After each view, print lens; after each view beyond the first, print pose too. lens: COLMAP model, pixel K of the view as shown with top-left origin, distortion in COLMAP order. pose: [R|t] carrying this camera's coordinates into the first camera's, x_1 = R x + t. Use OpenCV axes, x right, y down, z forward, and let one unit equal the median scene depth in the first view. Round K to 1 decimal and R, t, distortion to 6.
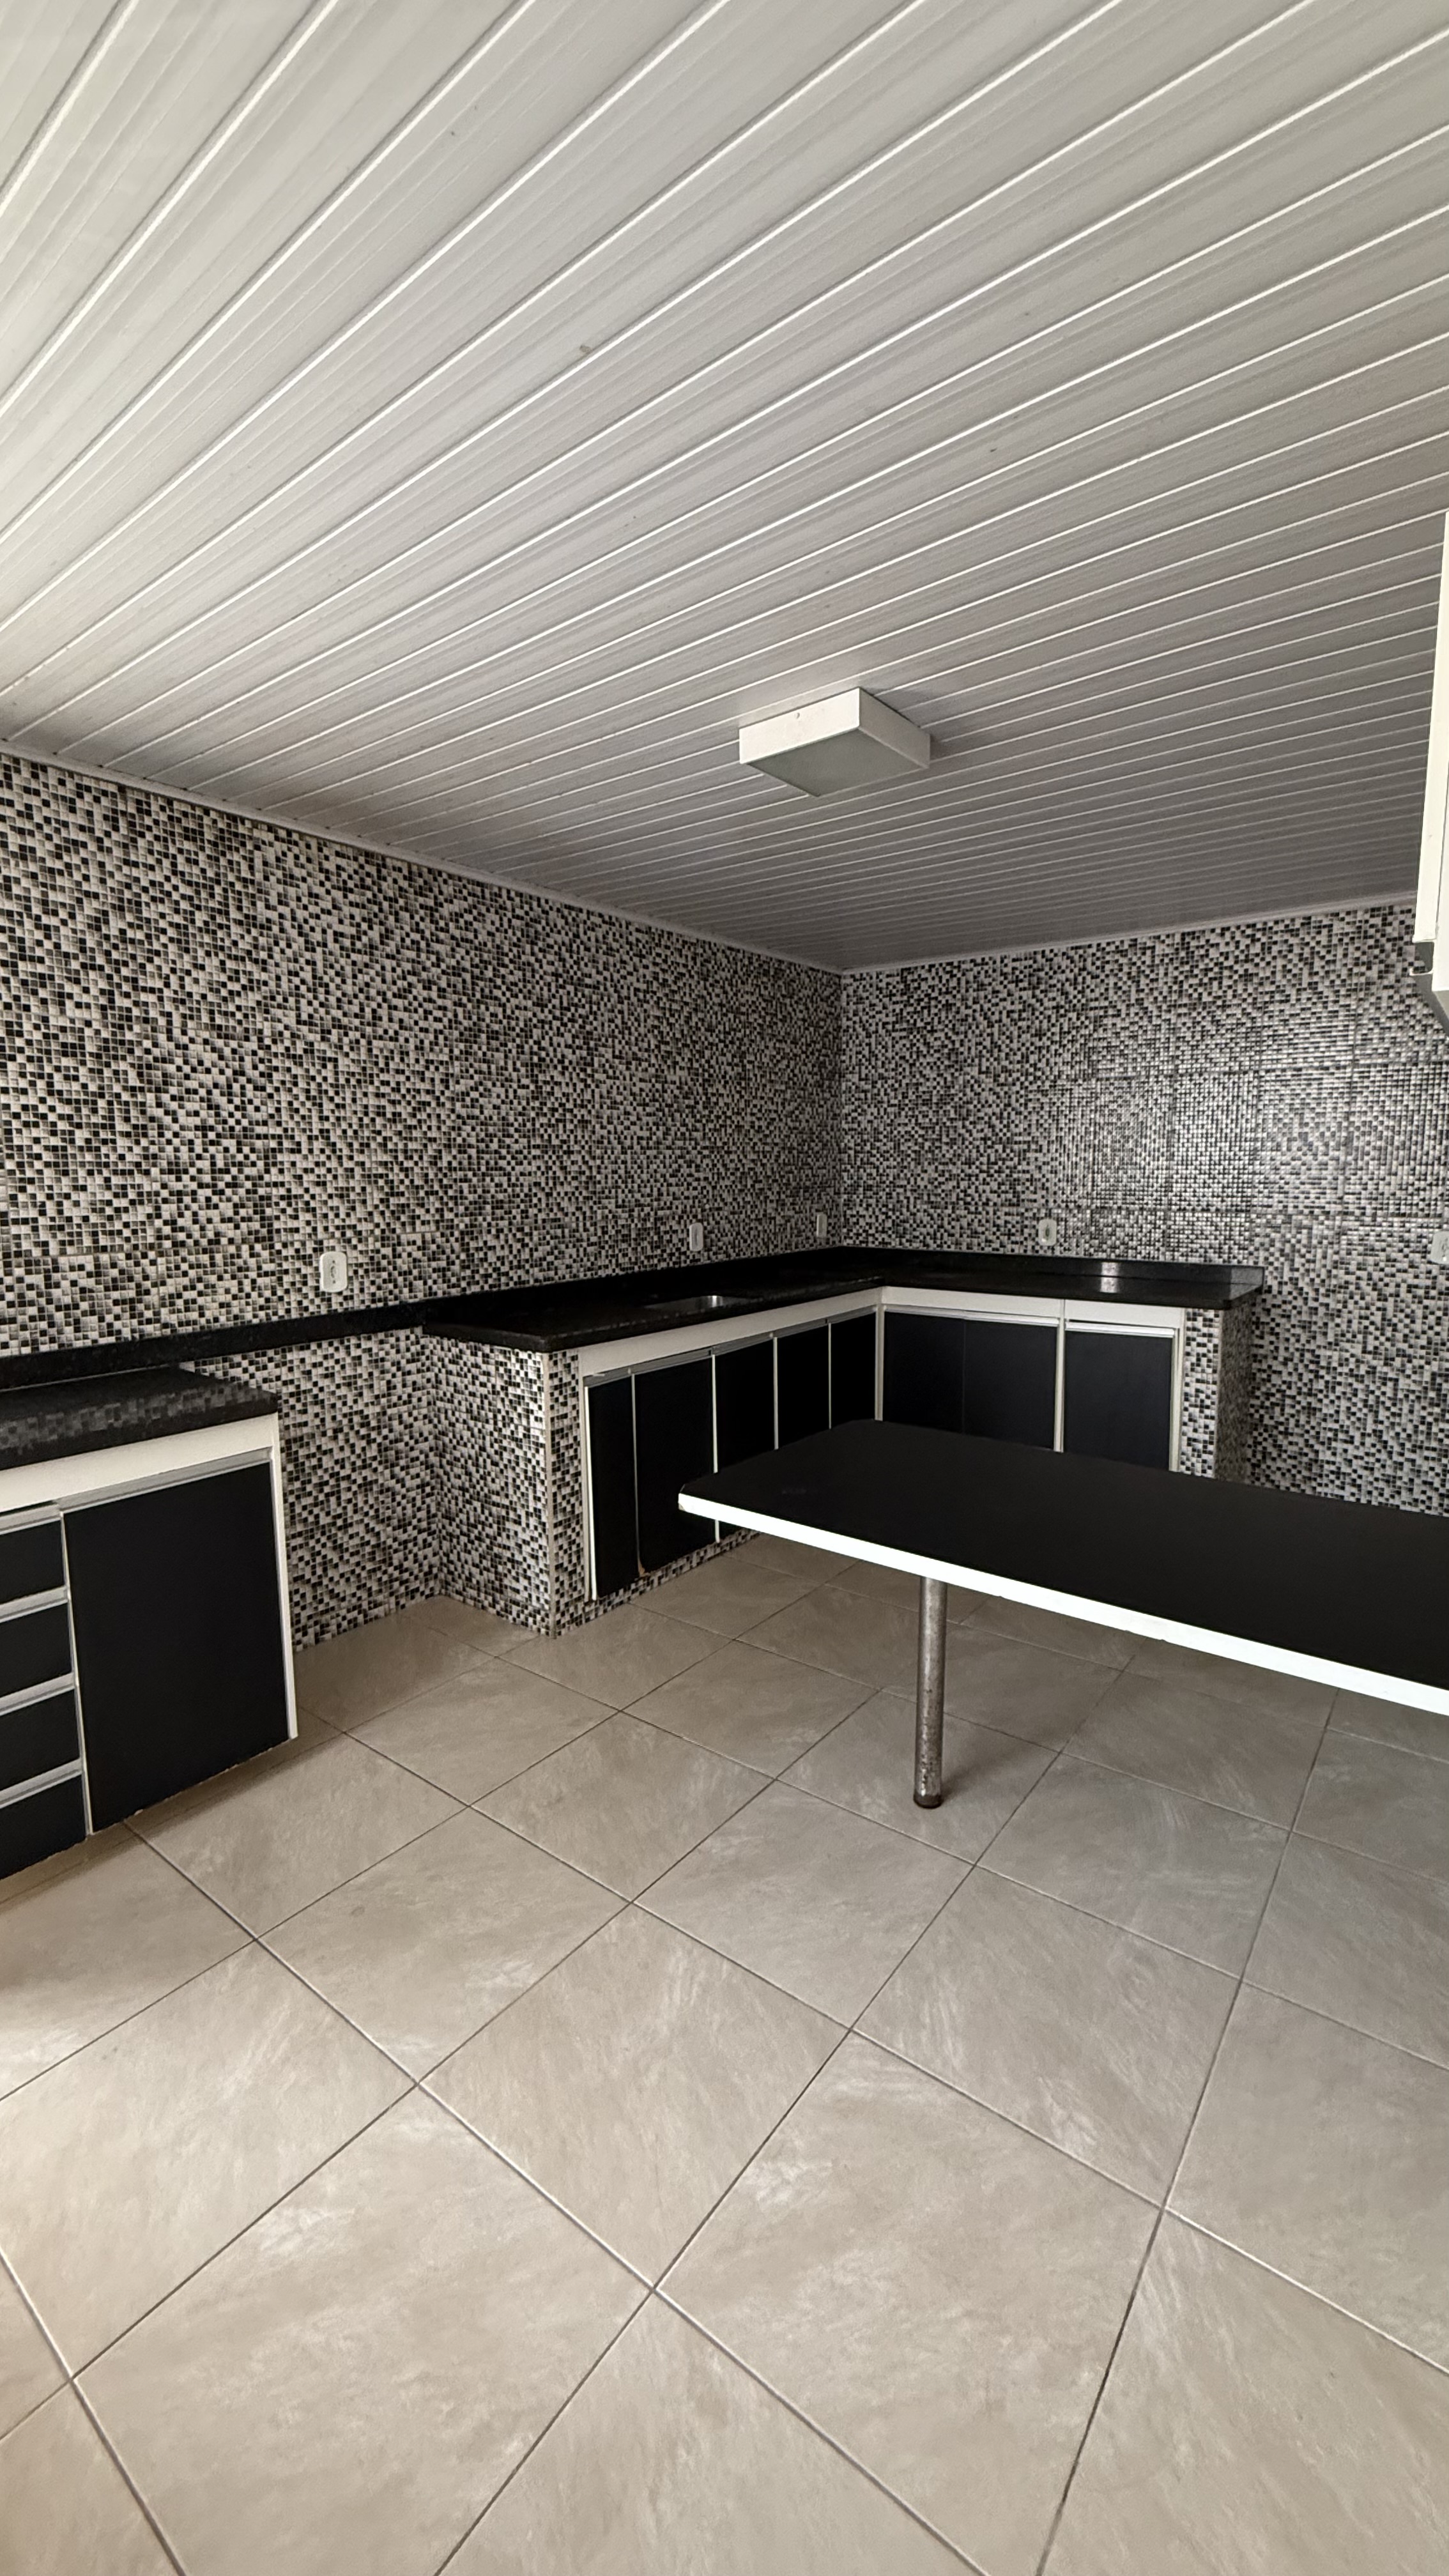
lens RADIAL K [[1031.4, 0, 725.3], [0, 1031.4, 1289.9], [0, 0, 1]] dist [-0.000943, 0.000333]
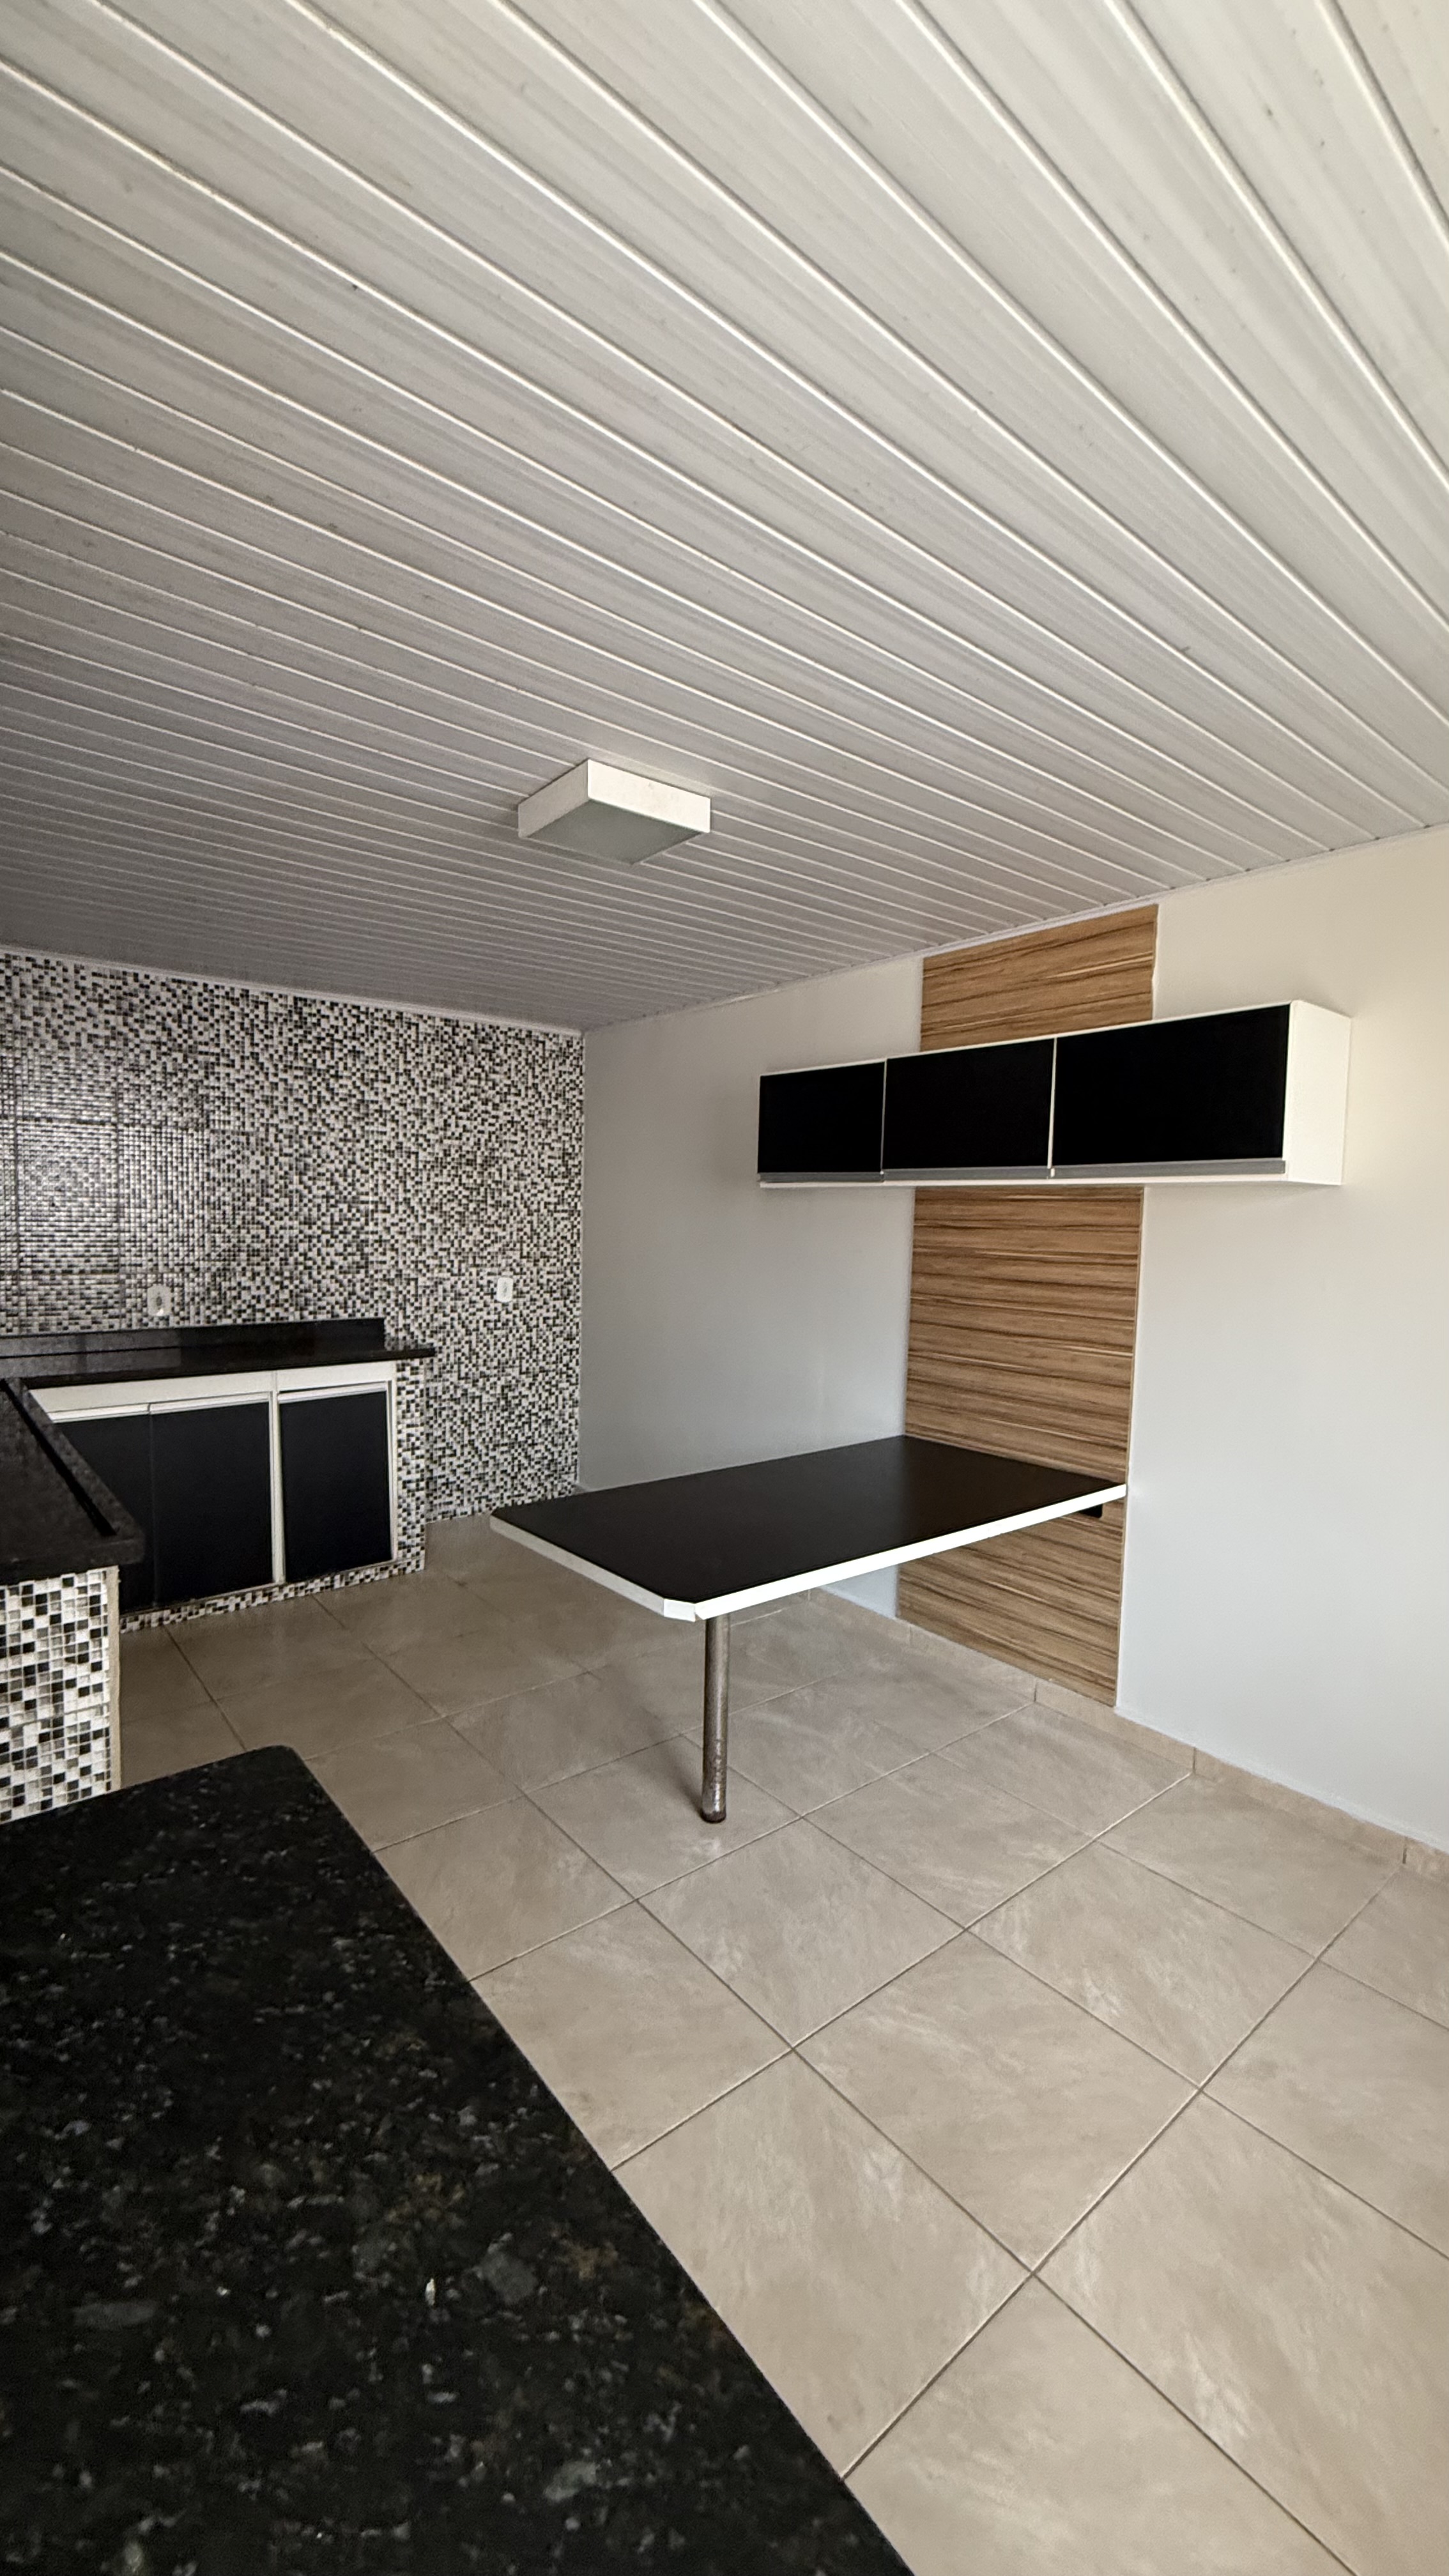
lens RADIAL K [[1031.4, 0, 724.6], [0, 1031.4, 1289.0], [0, 0, 1]] dist [-0.000943, 0.000333]
pose [[0.224597, -0.058626, 0.972687, -0.628474], [0.102052, 0.994115, 0.036354, -0.073880], [-0.969093, 0.091100, 0.229258, 0.520710]]
